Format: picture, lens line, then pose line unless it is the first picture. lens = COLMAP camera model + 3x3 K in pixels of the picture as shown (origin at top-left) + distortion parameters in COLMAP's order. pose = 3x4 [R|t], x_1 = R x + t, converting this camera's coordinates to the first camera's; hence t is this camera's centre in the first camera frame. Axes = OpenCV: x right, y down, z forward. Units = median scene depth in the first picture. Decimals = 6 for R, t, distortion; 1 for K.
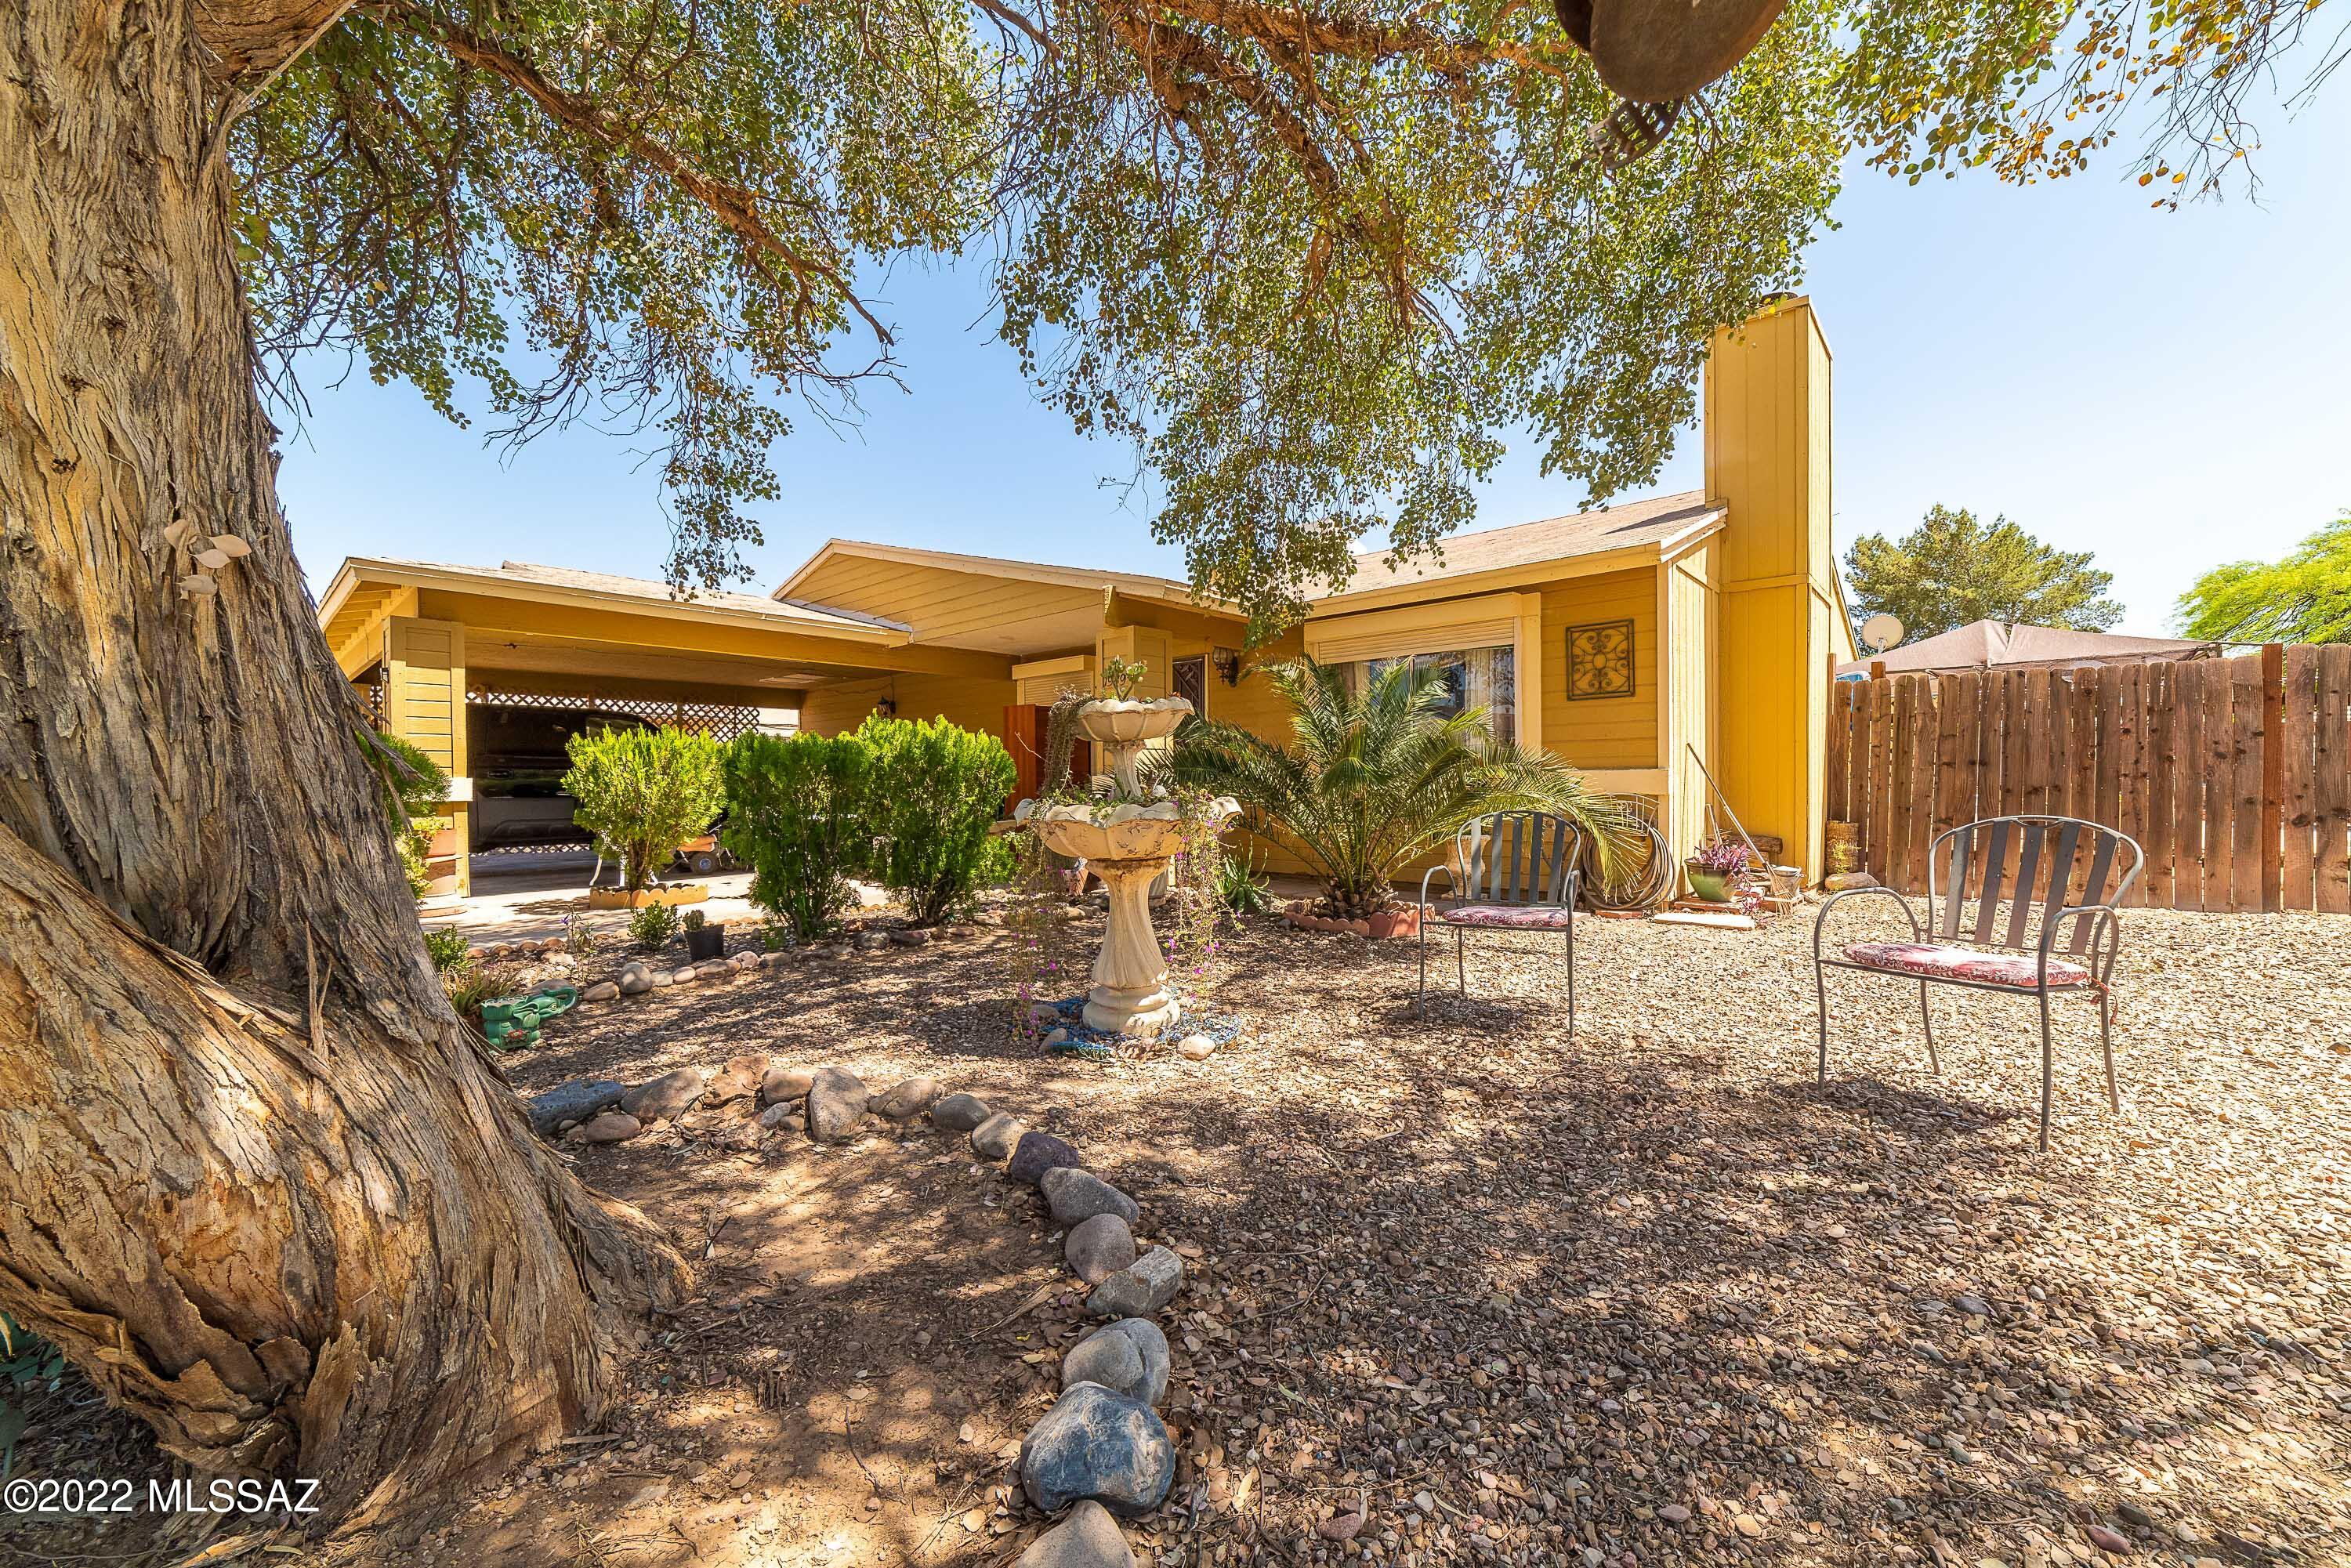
lens RADIAL K [[940.5, 0, 1164.8], [0, 940.5, 777.9], [0, 0, 1]] dist [-0.028286, 0.011679]
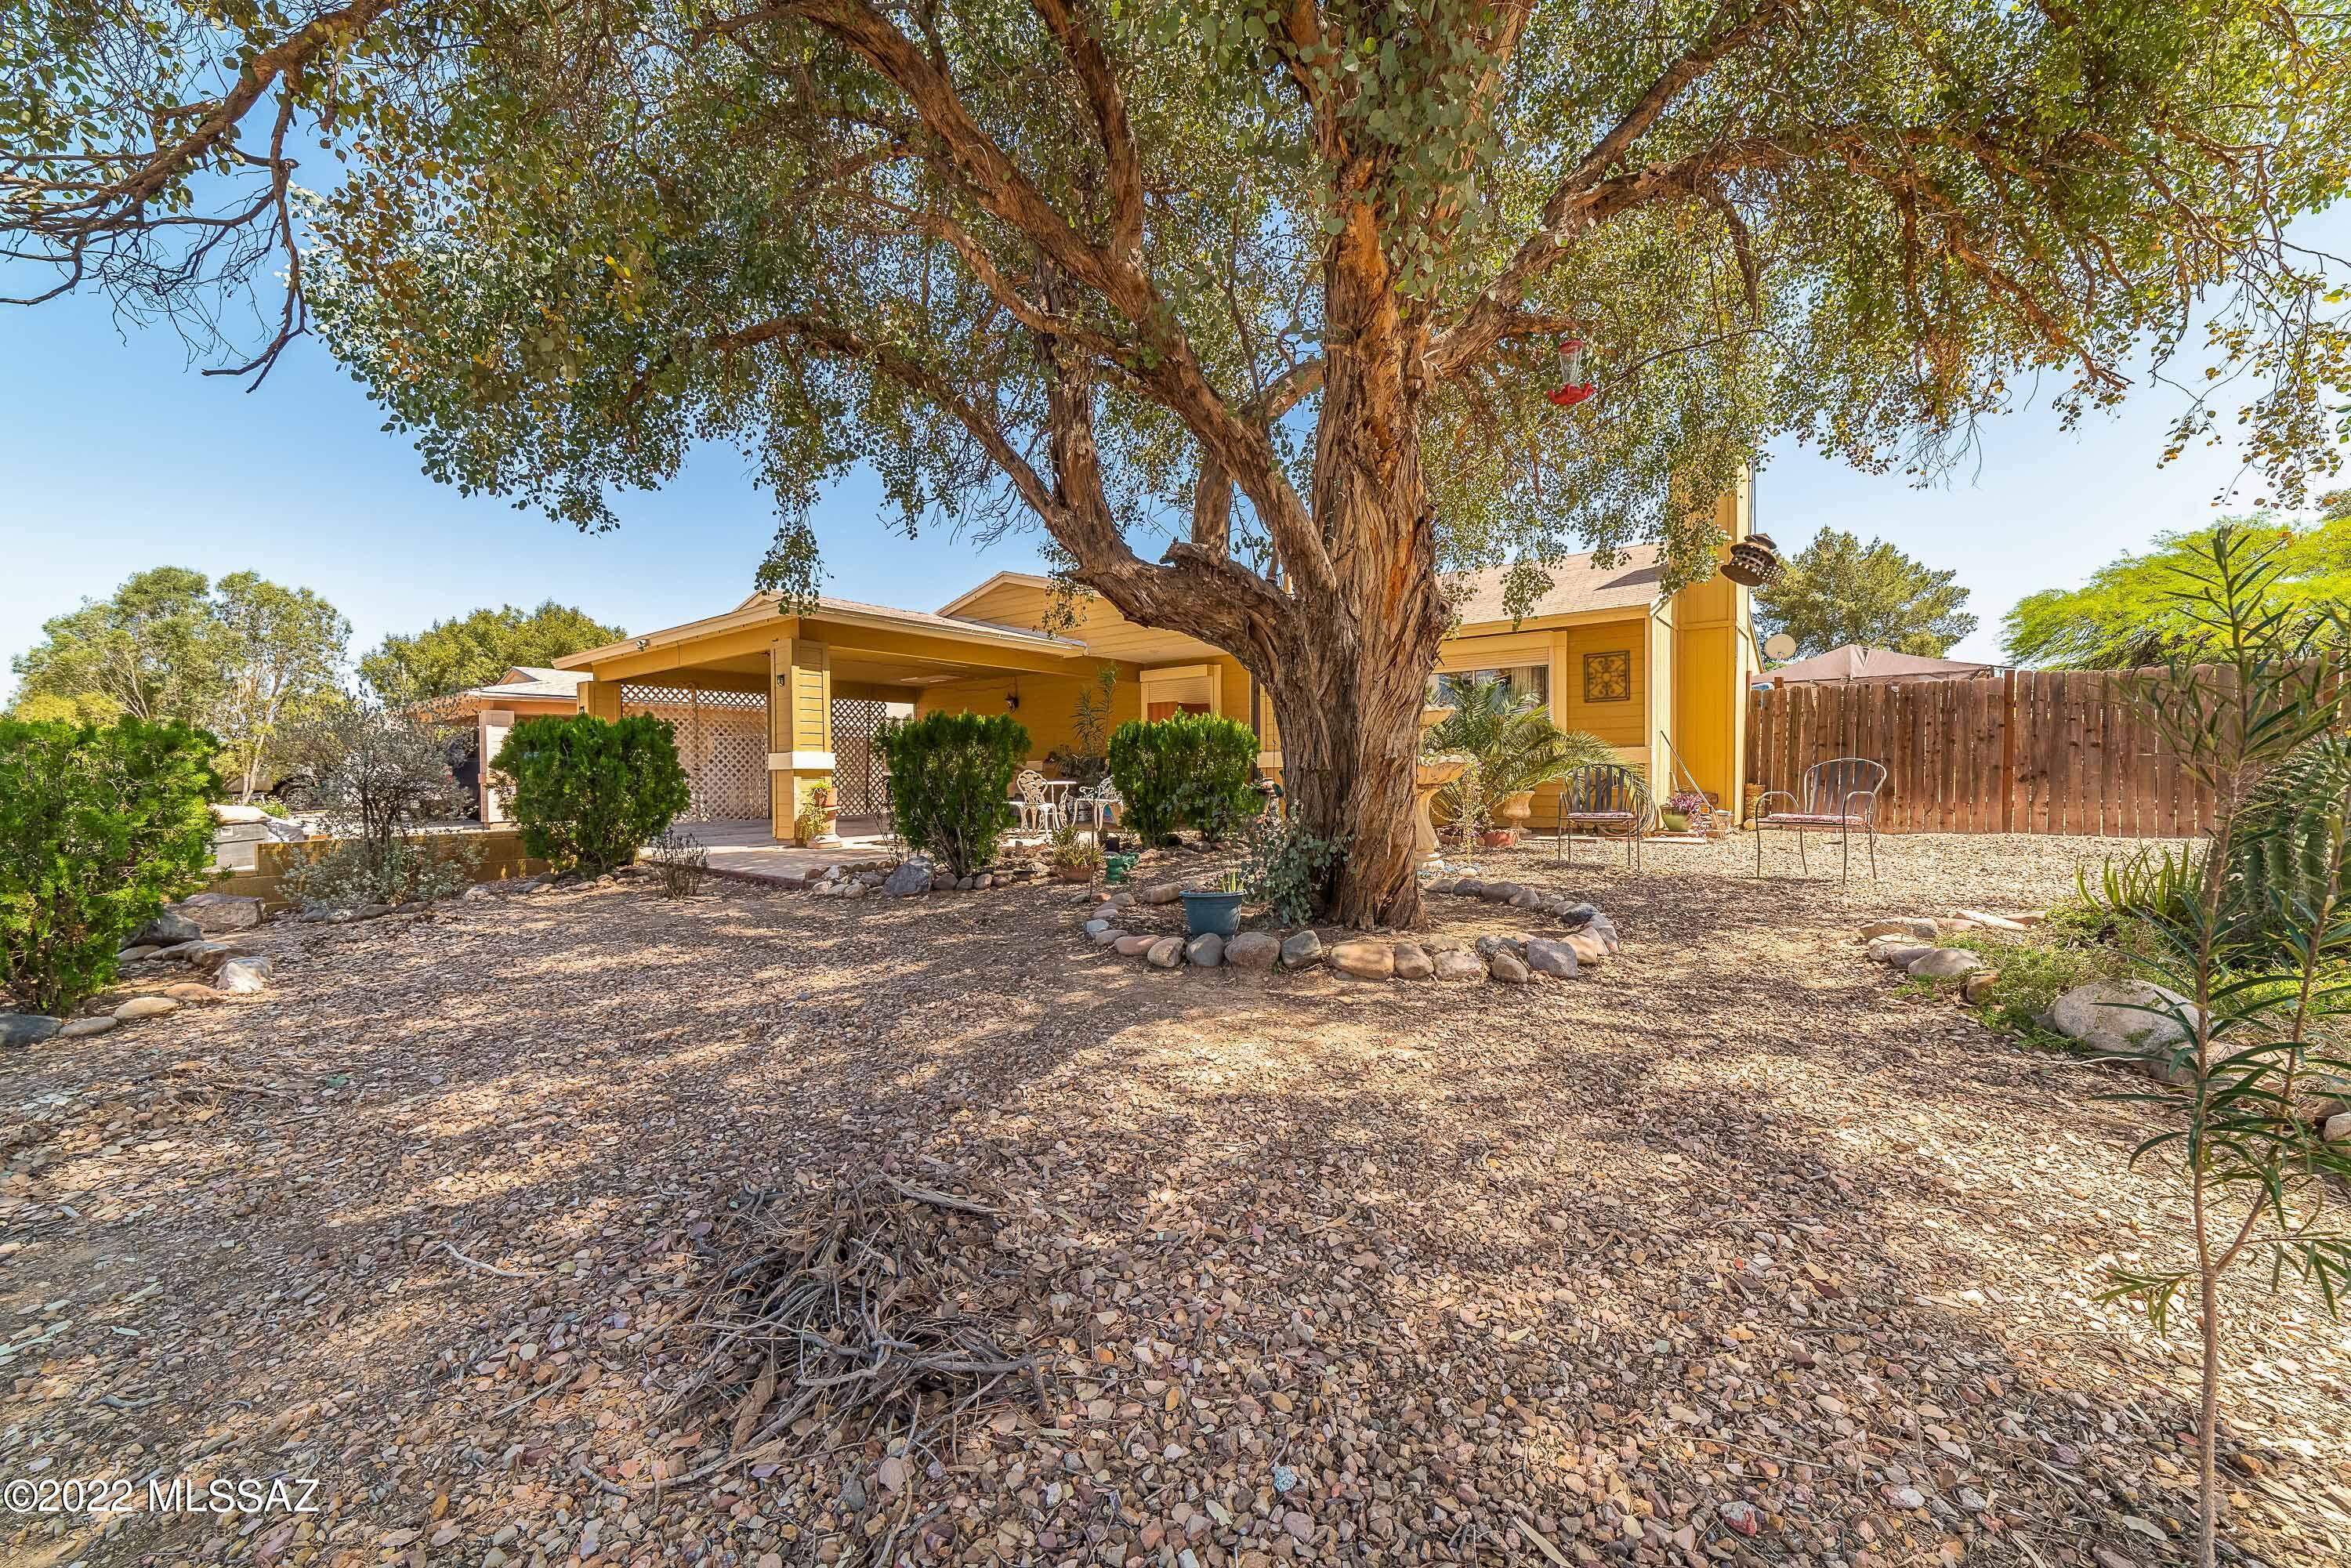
lens RADIAL K [[920.2, 0, 1177.3], [0, 920.2, 791.7], [0, 0, 1]] dist [-0.023966, 0.010522]
pose [[0.996963, -0.002598, 0.077832, -0.300556], [0.000877, 0.999755, 0.022139, 0.025249], [-0.077870, -0.022003, 0.996721, -0.377918]]
